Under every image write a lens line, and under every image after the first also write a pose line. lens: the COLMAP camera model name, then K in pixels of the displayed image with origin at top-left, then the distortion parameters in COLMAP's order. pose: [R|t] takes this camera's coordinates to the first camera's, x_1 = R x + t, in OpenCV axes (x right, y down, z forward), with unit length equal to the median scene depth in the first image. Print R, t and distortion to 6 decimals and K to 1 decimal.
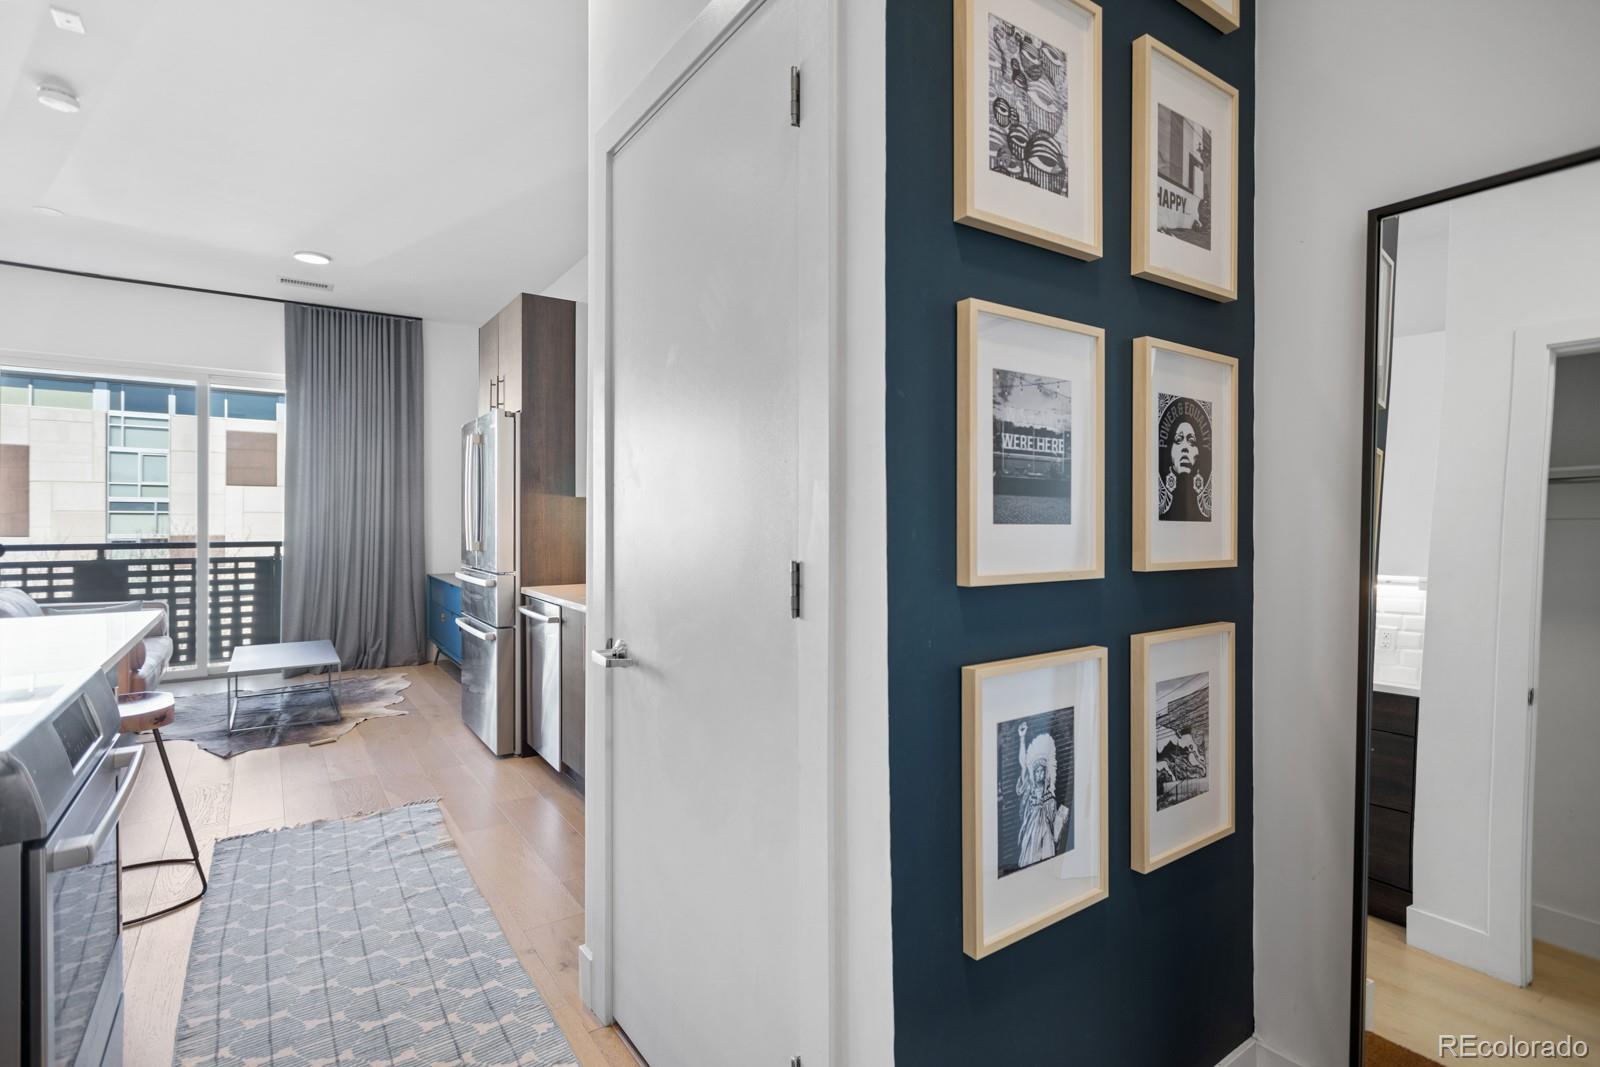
lens RADIAL K [[768.4, 0, 803.7], [0, 768.4, 522.0], [0, 0, 1]] dist [0.009100, -0.001446]
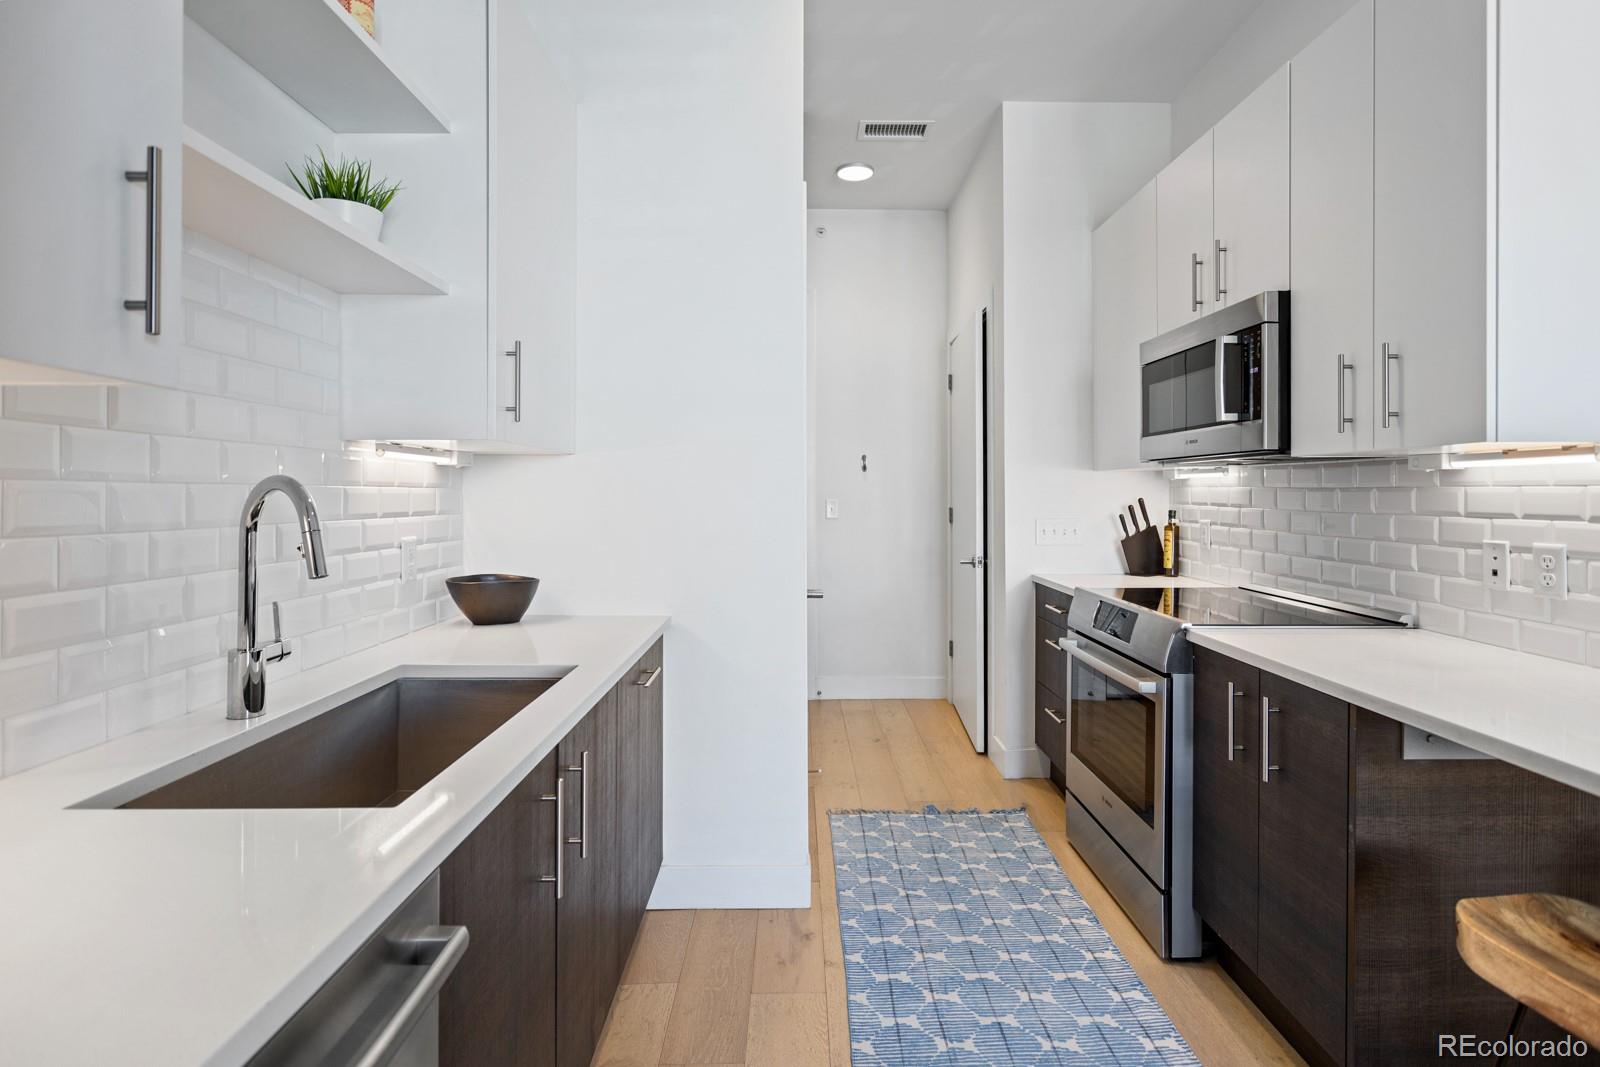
lens RADIAL K [[792.0, 0, 812.2], [0, 792.0, 496.3], [0, 0, 1]] dist [0.001425, 0.000471]
pose [[-0.829127, -0.000476, 0.559060, -0.416889], [0.000361, 0.999999, 0.001386, -0.002498], [-0.559060, 0.001351, -0.829126, 0.863843]]
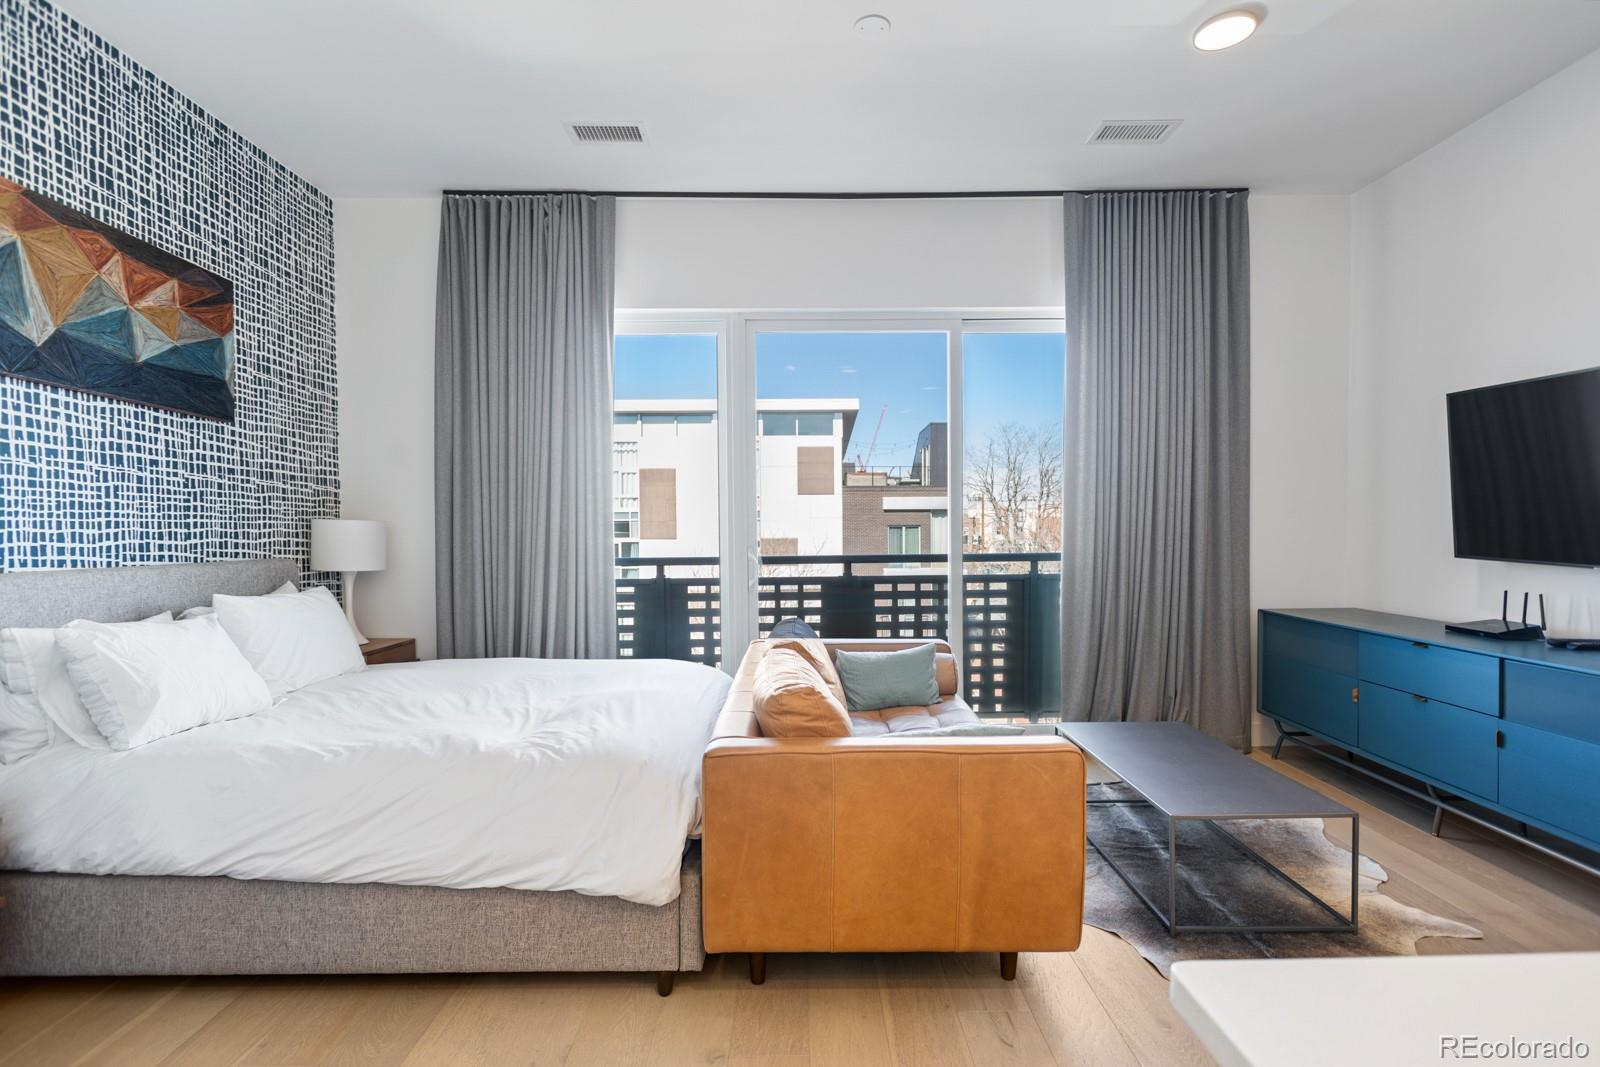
lens RADIAL K [[765.4, 0, 806.8], [0, 765.4, 547.1], [0, 0, 1]] dist [0.002949, 0.000187]
pose [[0.825275, 0.007585, -0.564680, -0.627694], [0.009664, 0.999574, 0.027550, -0.002157], [0.564648, -0.028193, 0.824850, 0.423526]]
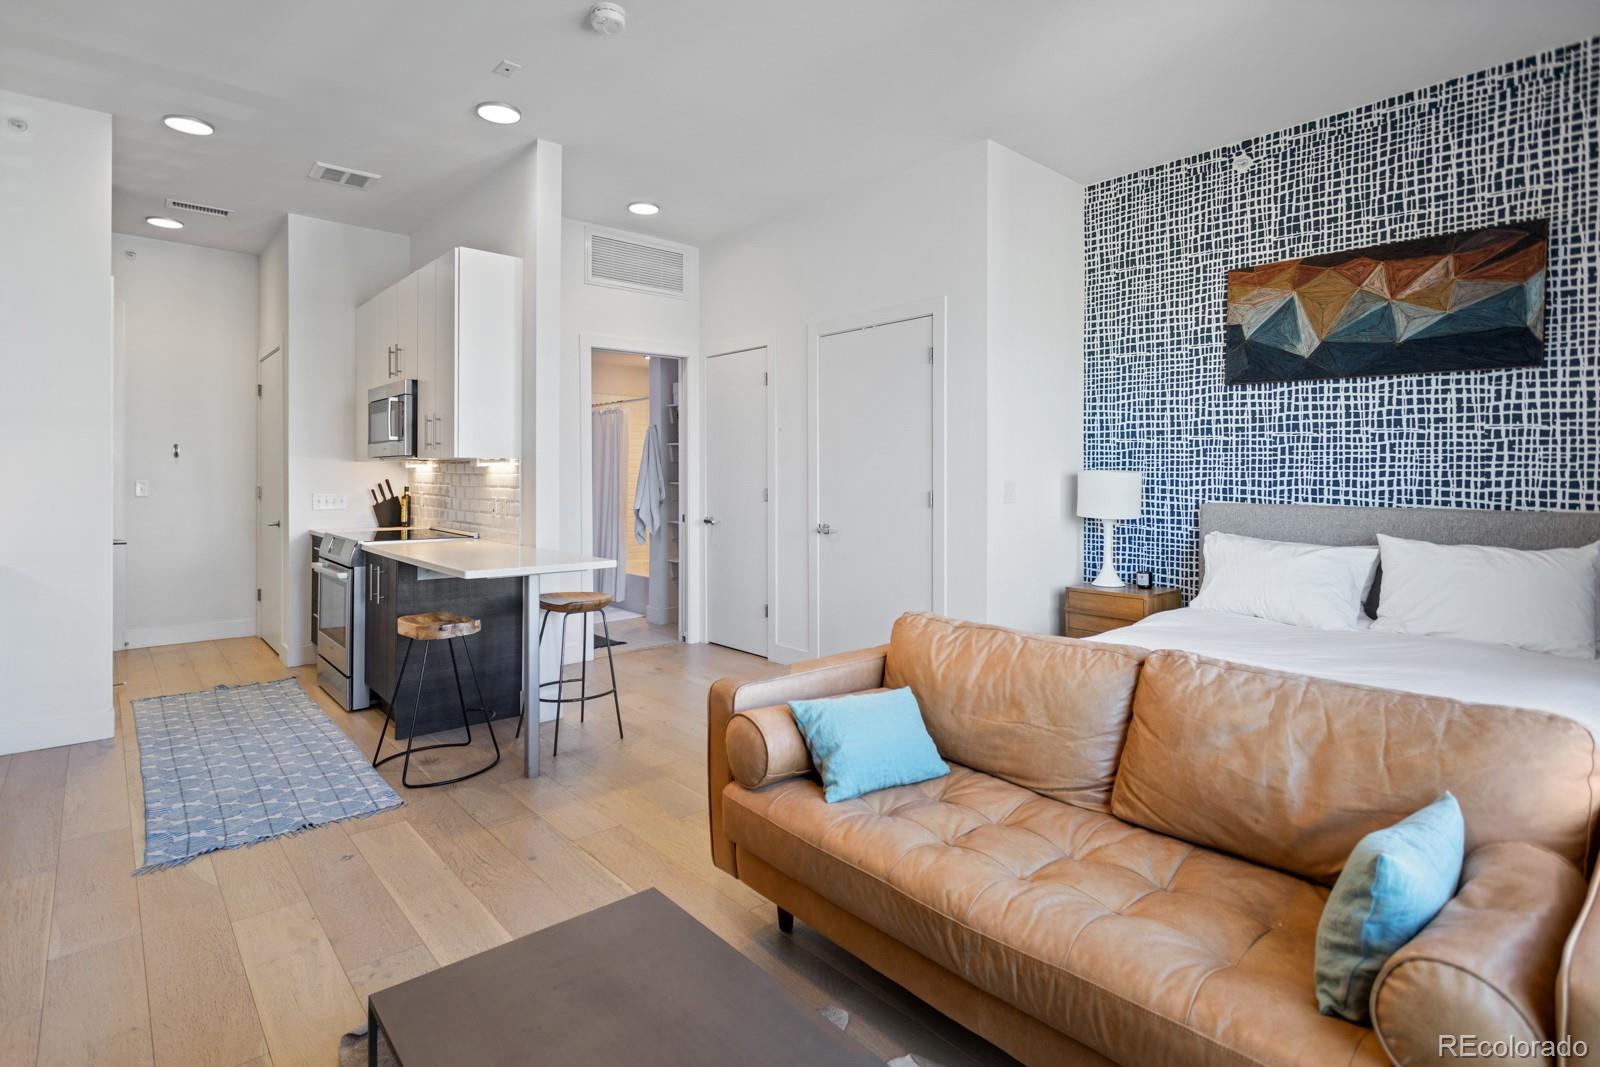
lens RADIAL K [[785.3, 0, 790.2], [0, 785.3, 477.9], [0, 0, 1]] dist [-0.000613, 0.000664]
pose [[-0.994101, -0.003167, -0.108410, -0.732726], [-0.002931, 0.999993, -0.002328, -0.000915], [0.108416, -0.001997, -0.994104, 1.318467]]
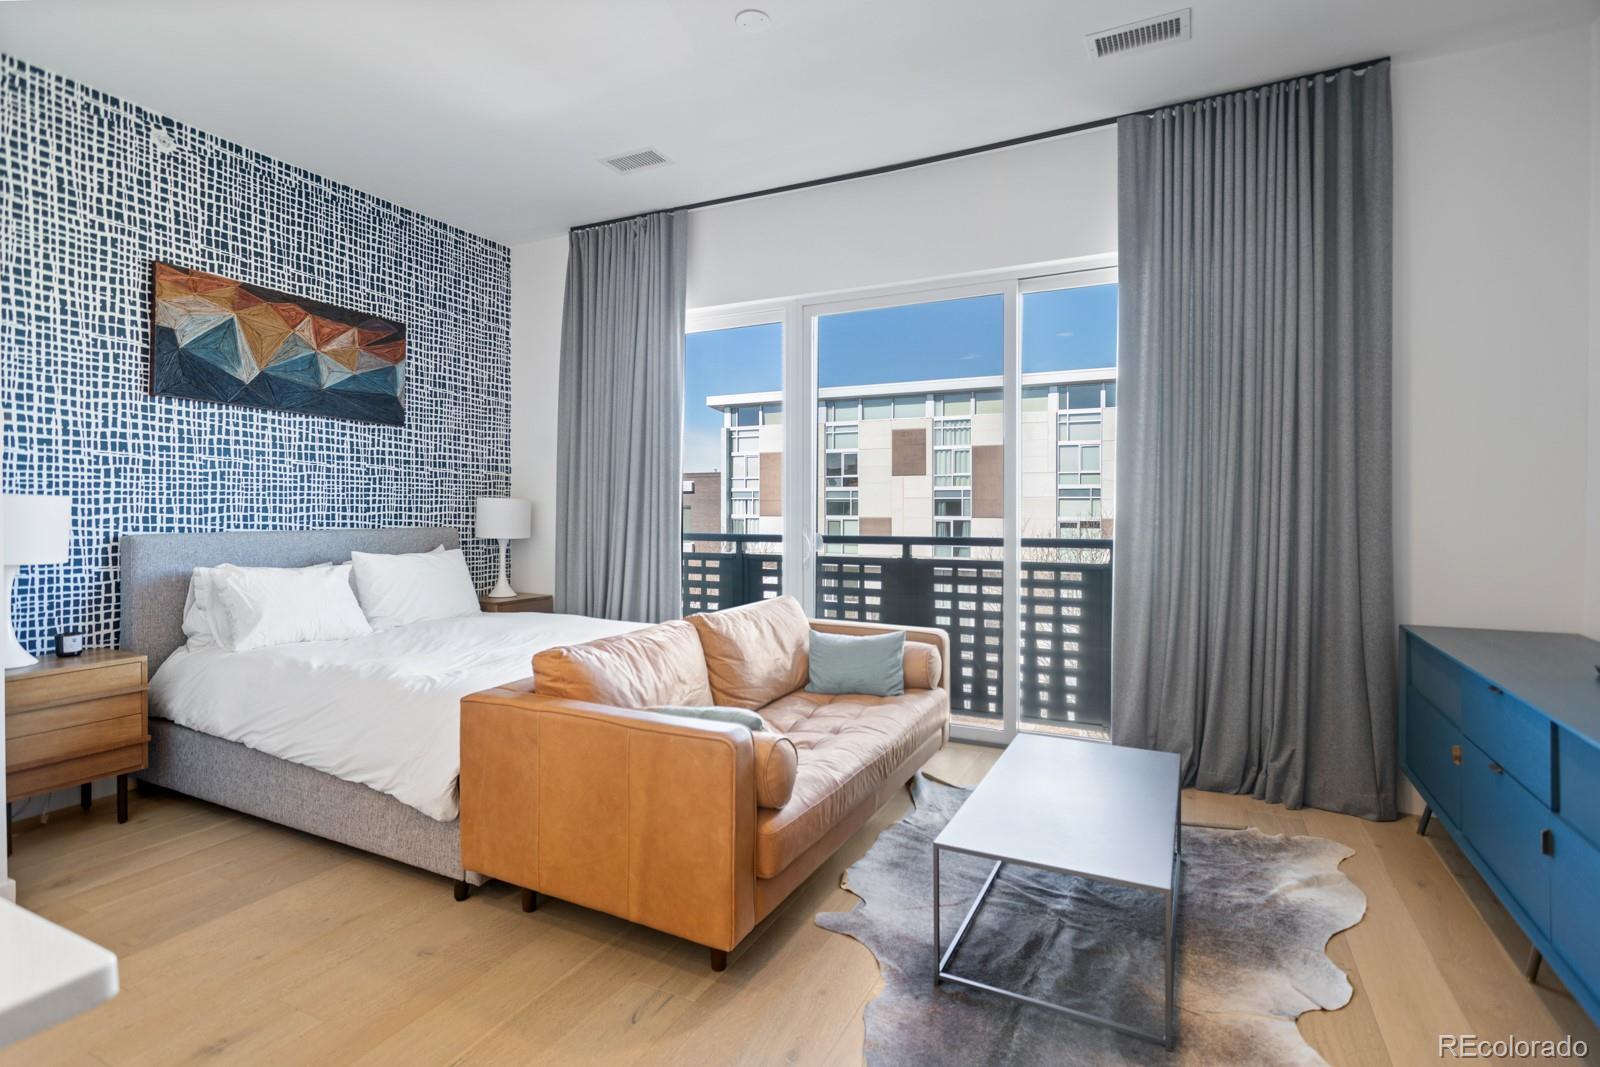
lens RADIAL K [[773.9, 0, 805.6], [0, 773.9, 511.5], [0, 0, 1]] dist [0.006204, 0.000979]
pose [[0.478952, 0.004978, -0.877827, -0.367951], [0.001347, 0.999979, 0.006405, -0.001435], [0.877840, -0.004250, 0.478935, 0.685862]]
